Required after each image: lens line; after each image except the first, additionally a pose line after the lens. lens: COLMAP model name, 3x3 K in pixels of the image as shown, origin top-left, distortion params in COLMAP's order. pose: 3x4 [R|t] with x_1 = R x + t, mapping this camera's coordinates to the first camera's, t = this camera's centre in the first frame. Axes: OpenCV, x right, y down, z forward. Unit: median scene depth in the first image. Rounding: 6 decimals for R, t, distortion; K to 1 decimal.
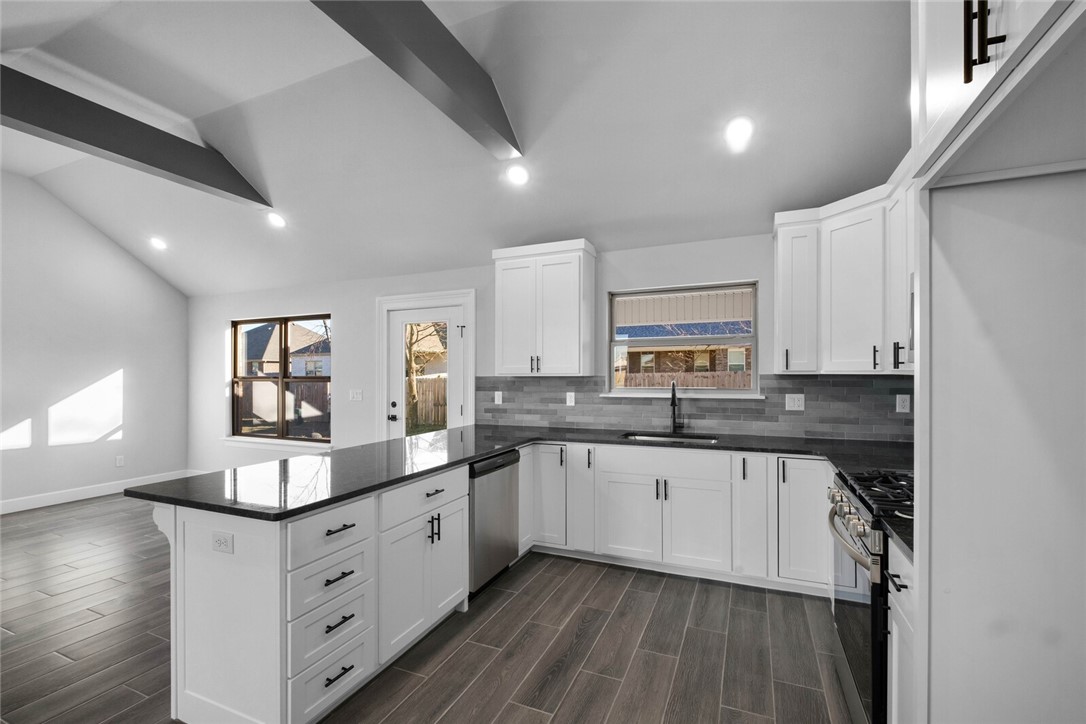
lens RADIAL K [[478.0, 0, 538.3], [0, 478.0, 376.7], [0, 0, 1]] dist [0.002469, 0.000037]
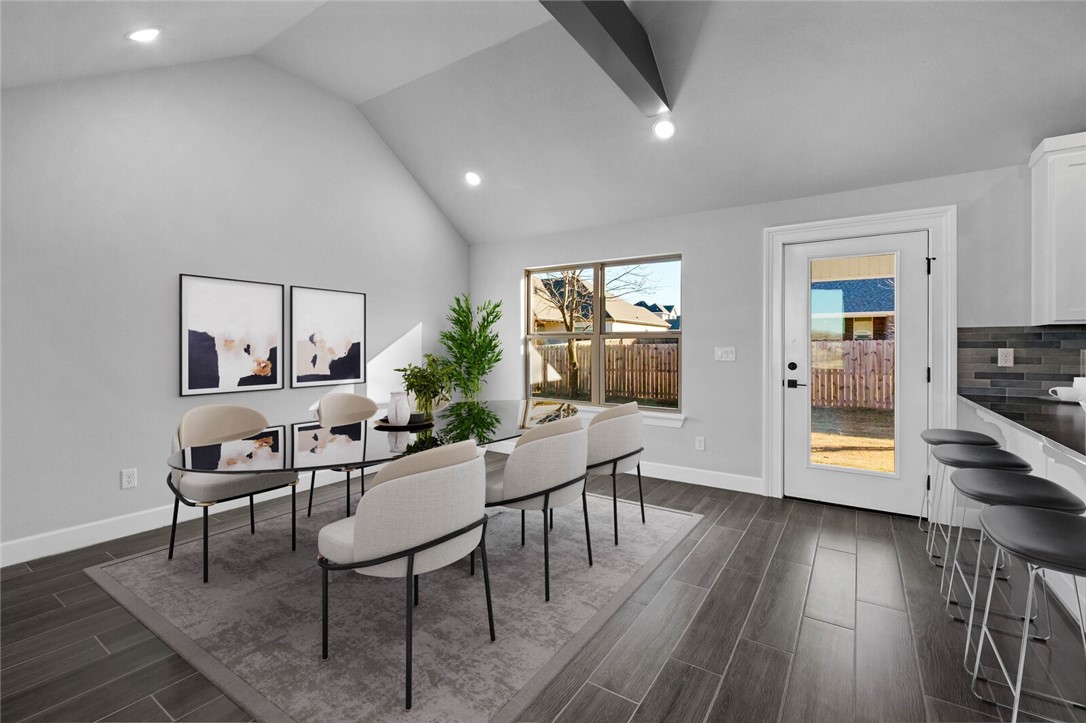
lens RADIAL K [[474.5, 0, 546.5], [0, 474.5, 352.2], [0, 0, 1]] dist [-0.006353, -0.000482]
pose [[0.986495, 0.011209, -0.163410, -0.756512], [-0.009769, 0.999906, 0.009613, 0.043524], [0.163503, -0.007887, 0.986511, 0.246167]]
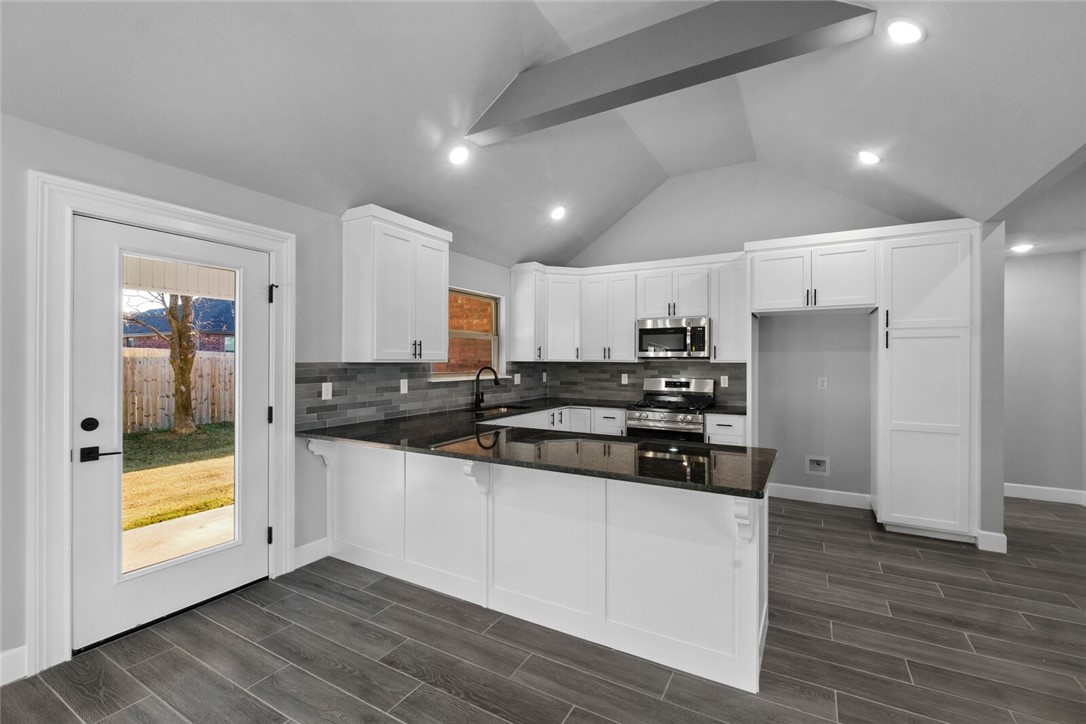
lens RADIAL K [[469.1, 0, 540.5], [0, 469.1, 357.8], [0, 0, 1]] dist [-0.011896, -0.000106]
pose [[0.103312, 0.011901, 0.994578, -0.927853], [0.002120, 0.999924, -0.012185, 0.002158], [-0.994647, 0.003367, 0.103279, 0.703704]]
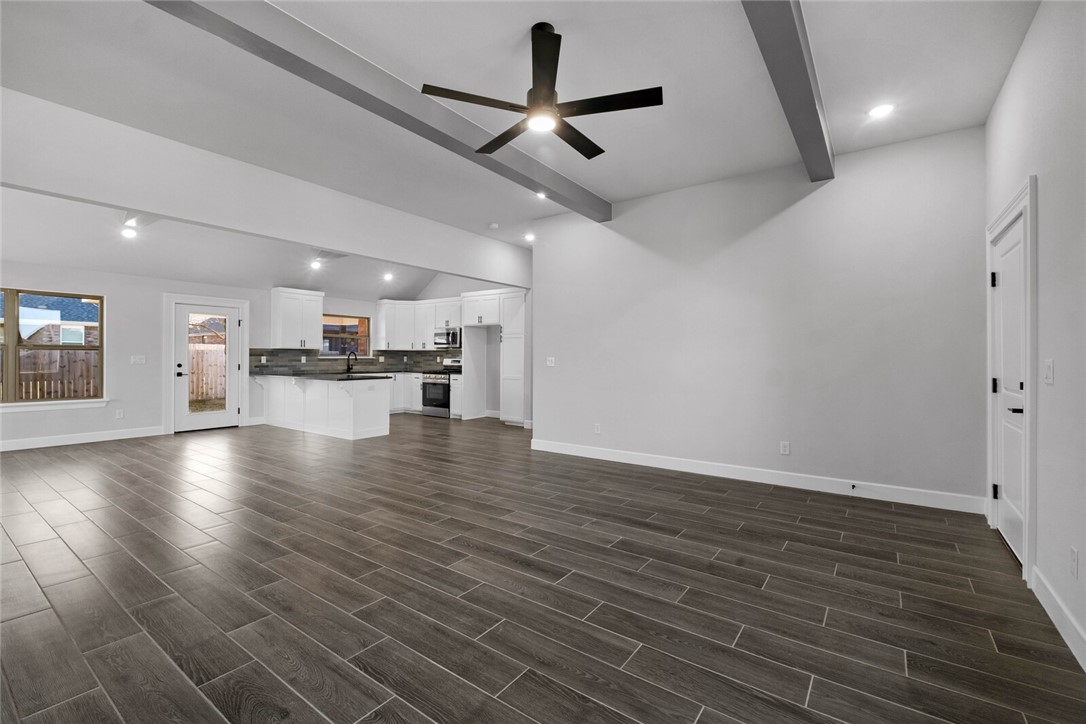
lens RADIAL K [[474.5, 0, 546.5], [0, 474.5, 352.7], [0, 0, 1]] dist [-0.006353, -0.000482]
pose [[0.204722, 0.015330, 0.978700, -2.048229], [-0.000067, 0.999878, -0.015648, 0.054917], [-0.978820, 0.003137, 0.204698, -0.604960]]
